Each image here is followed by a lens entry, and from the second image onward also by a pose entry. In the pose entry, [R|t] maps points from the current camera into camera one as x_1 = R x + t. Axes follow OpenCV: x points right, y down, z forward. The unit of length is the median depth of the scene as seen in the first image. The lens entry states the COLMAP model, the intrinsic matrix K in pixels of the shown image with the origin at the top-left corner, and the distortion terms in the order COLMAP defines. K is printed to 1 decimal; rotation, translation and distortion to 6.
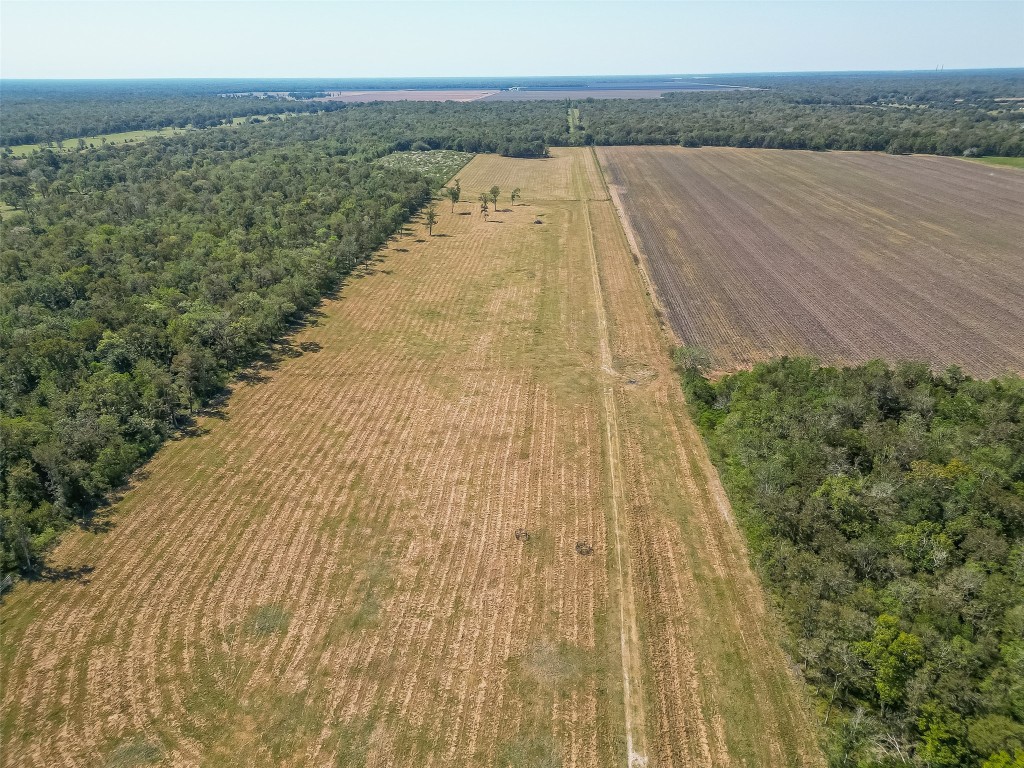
lens RADIAL K [[713.5, 0, 510.3], [0, 713.5, 380.7], [0, 0, 1]] dist [0.079934, -0.077939]
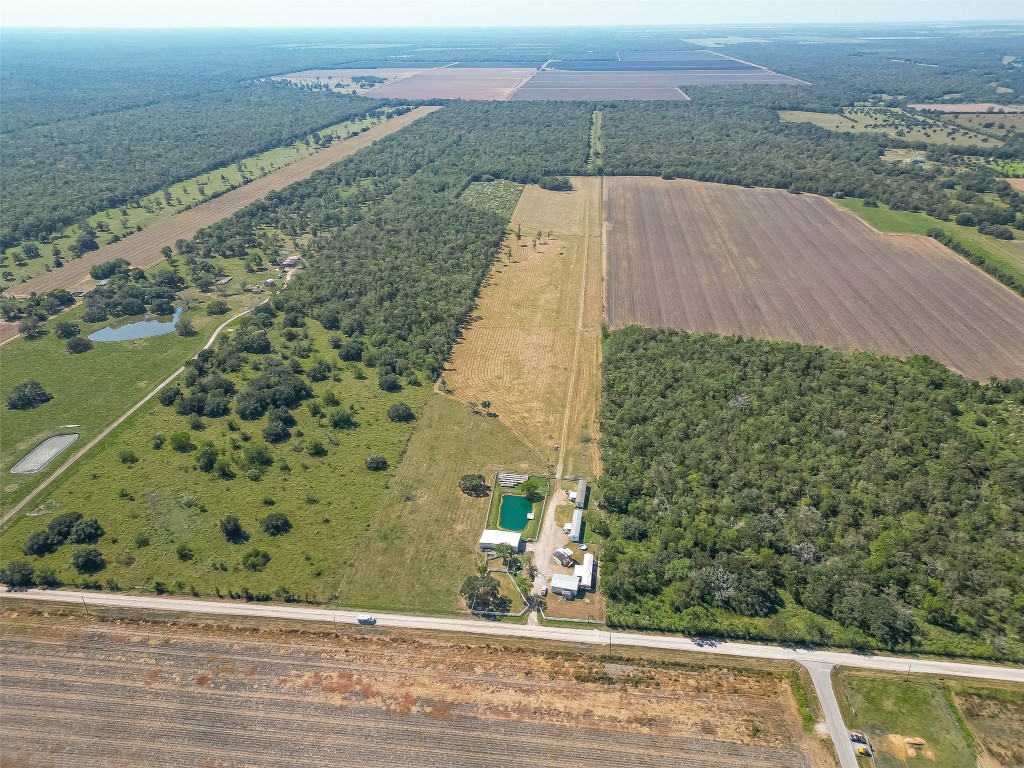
lens RADIAL K [[713.5, 0, 510.3], [0, 713.5, 380.7], [0, 0, 1]] dist [0.079934, -0.077939]
pose [[0.999036, 0.022432, -0.037747, -0.018361], [-0.020065, 0.997877, 0.061963, 0.012933], [0.039057, -0.061146, 0.997364, -0.918423]]
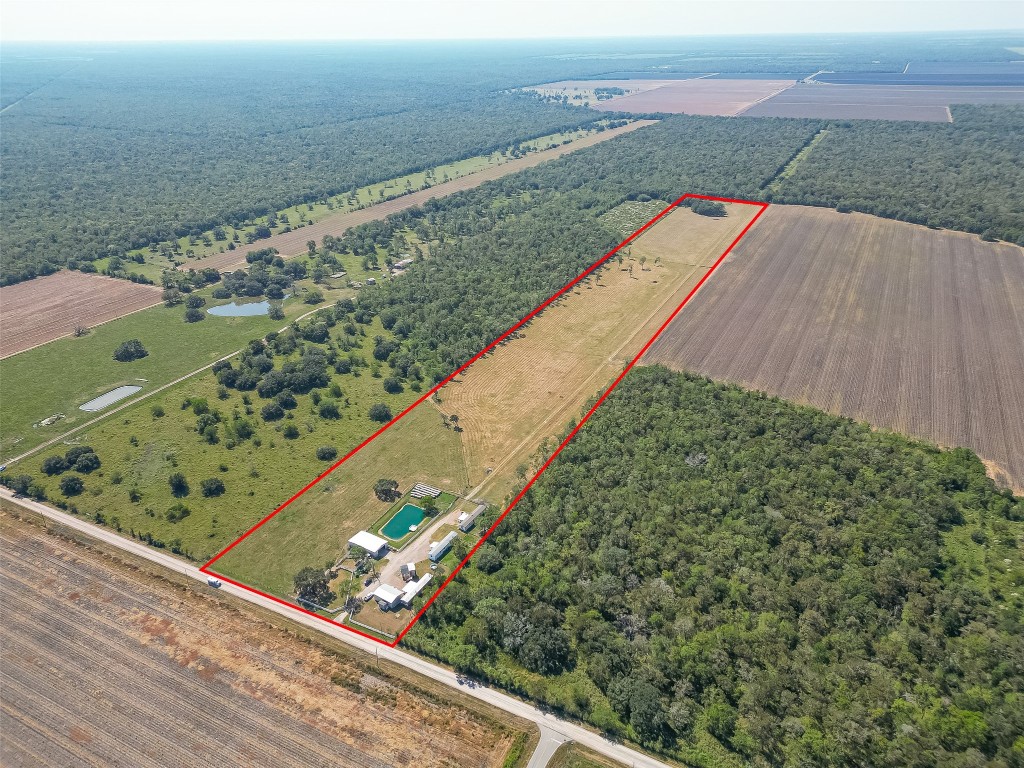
lens RADIAL K [[713.5, 0, 510.3], [0, 713.5, 380.7], [0, 0, 1]] dist [0.079934, -0.077939]
pose [[0.919447, 0.171275, -0.353951, 0.368546], [-0.152214, 0.985003, 0.081235, -0.046791], [0.362557, -0.020815, 0.931729, -0.870562]]
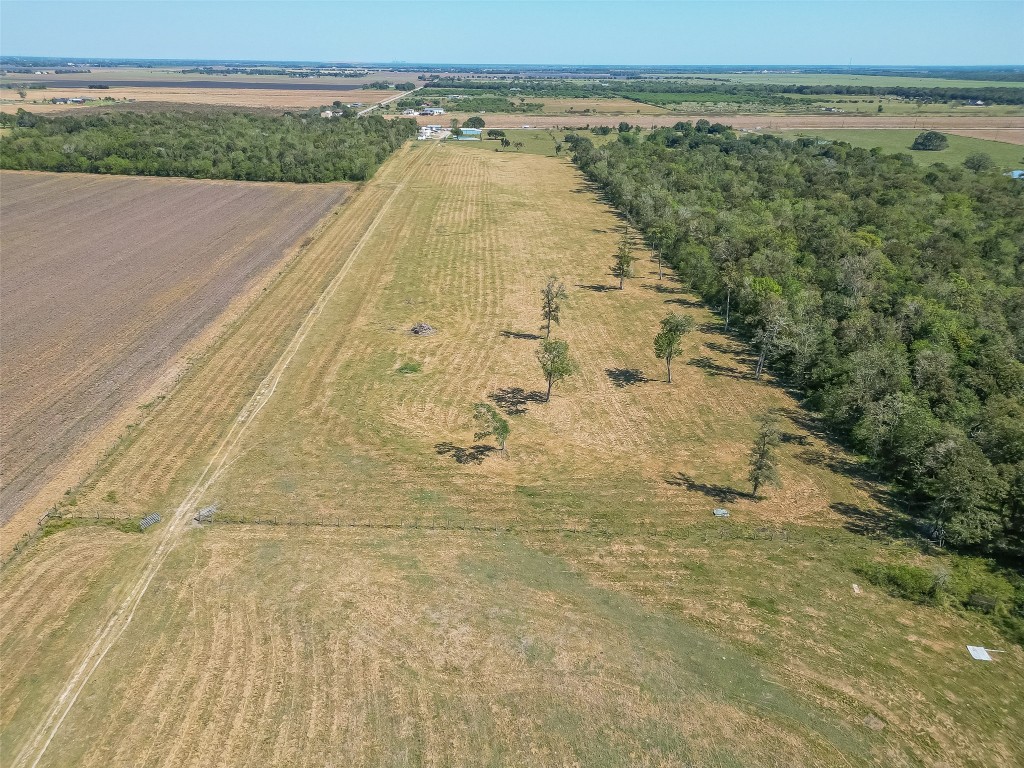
lens RADIAL K [[713.5, 0, 510.3], [0, 713.5, 380.7], [0, 0, 1]] dist [0.079934, -0.077939]
pose [[-0.994361, 0.044377, -0.096319, 0.024768], [-0.040323, 0.681822, 0.730406, -0.456246], [0.098086, 0.730171, -0.676187, 1.166181]]
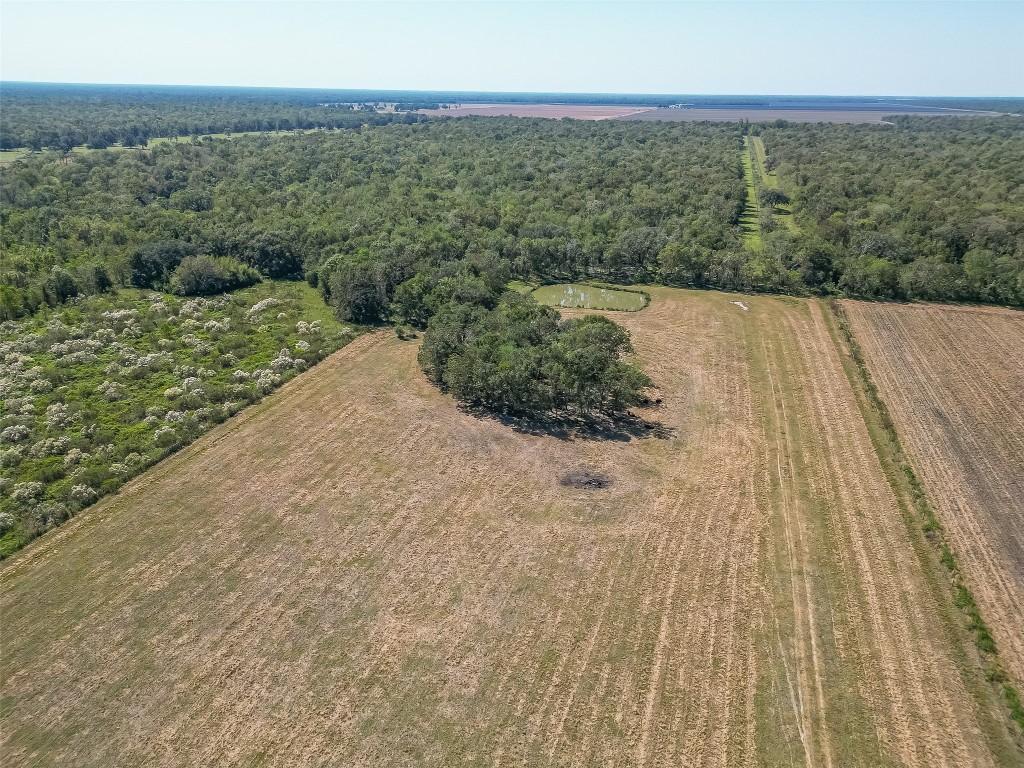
lens RADIAL K [[713.5, 0, 510.3], [0, 713.5, 380.7], [0, 0, 1]] dist [0.079934, -0.077939]
pose [[0.976024, 0.104006, -0.191207, 0.088993], [-0.107776, 0.994131, -0.009394, -0.499381], [0.189107, 0.029777, 0.981505, 1.261331]]
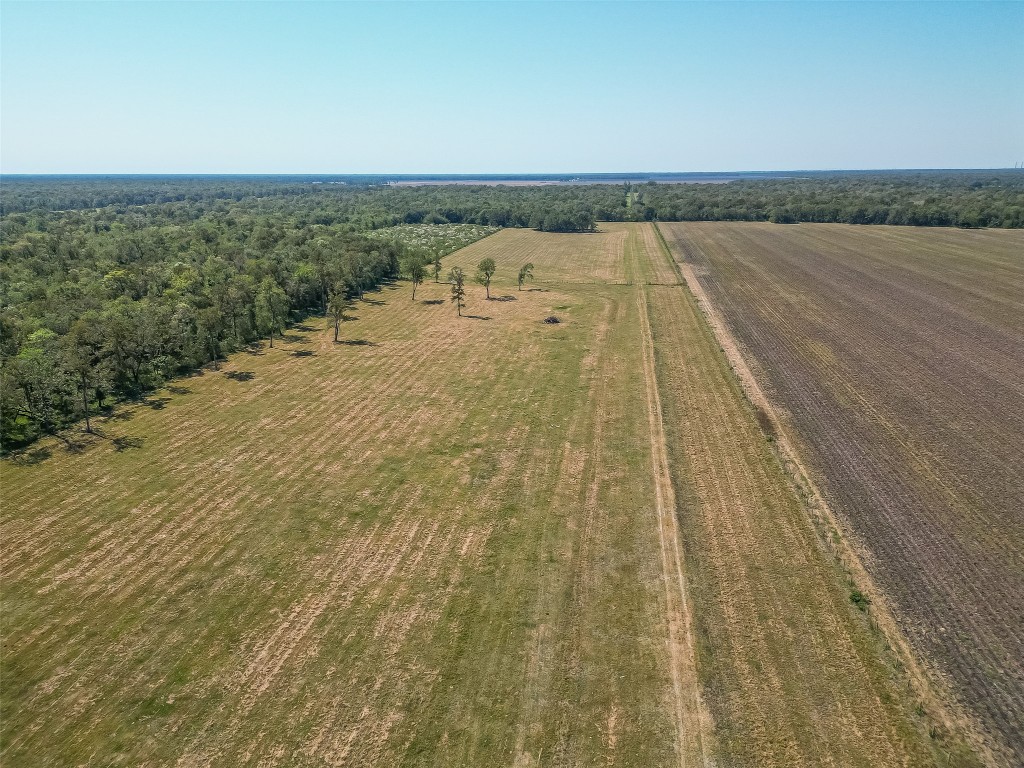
lens RADIAL K [[713.5, 0, 510.3], [0, 713.5, 380.7], [0, 0, 1]] dist [0.079934, -0.077939]
pose [[0.996296, 0.028358, -0.081176, 0.046396], [-0.037855, 0.992297, -0.117953, -0.098169], [0.077206, 0.120589, 0.989696, 0.414025]]
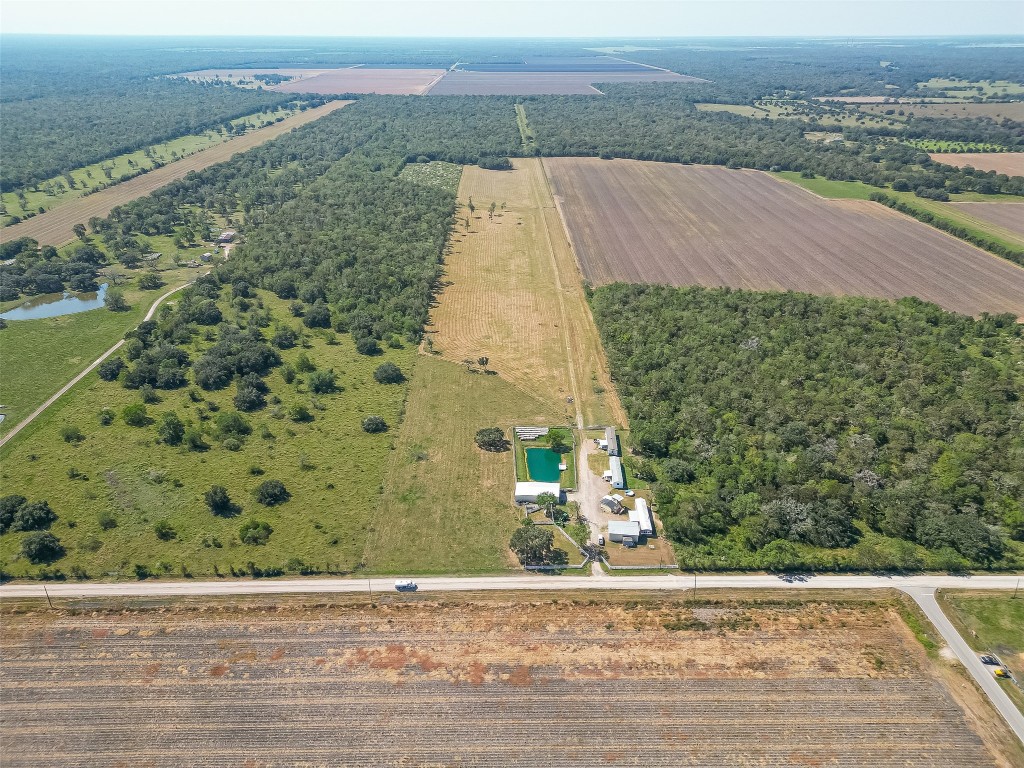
lens RADIAL K [[713.5, 0, 510.3], [0, 713.5, 380.7], [0, 0, 1]] dist [0.079934, -0.077939]
pose [[0.996374, -0.026807, 0.080748, -0.135056], [0.022909, 0.998545, 0.048816, 0.094363], [-0.081940, -0.046789, 0.995538, -0.829064]]
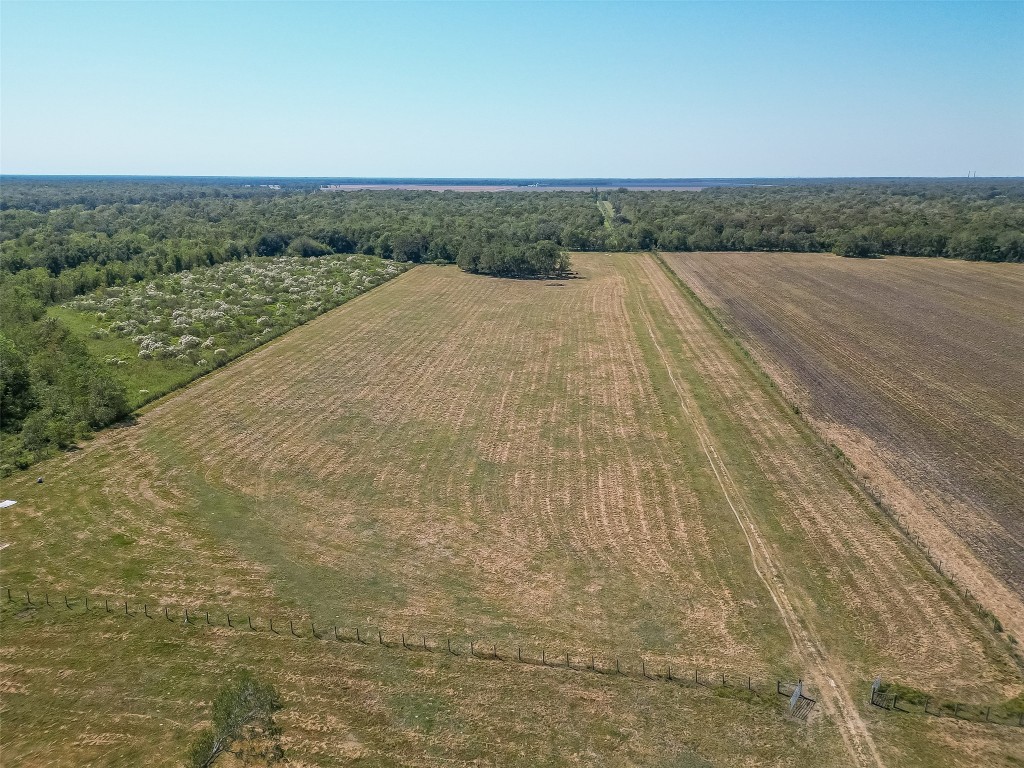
lens RADIAL K [[713.5, 0, 510.3], [0, 713.5, 380.7], [0, 0, 1]] dist [0.079934, -0.077939]
pose [[0.999405, 0.020690, -0.027611, 0.049044], [-0.024002, 0.991790, -0.125608, -0.301250], [0.024785, 0.126196, 0.991696, 0.898510]]
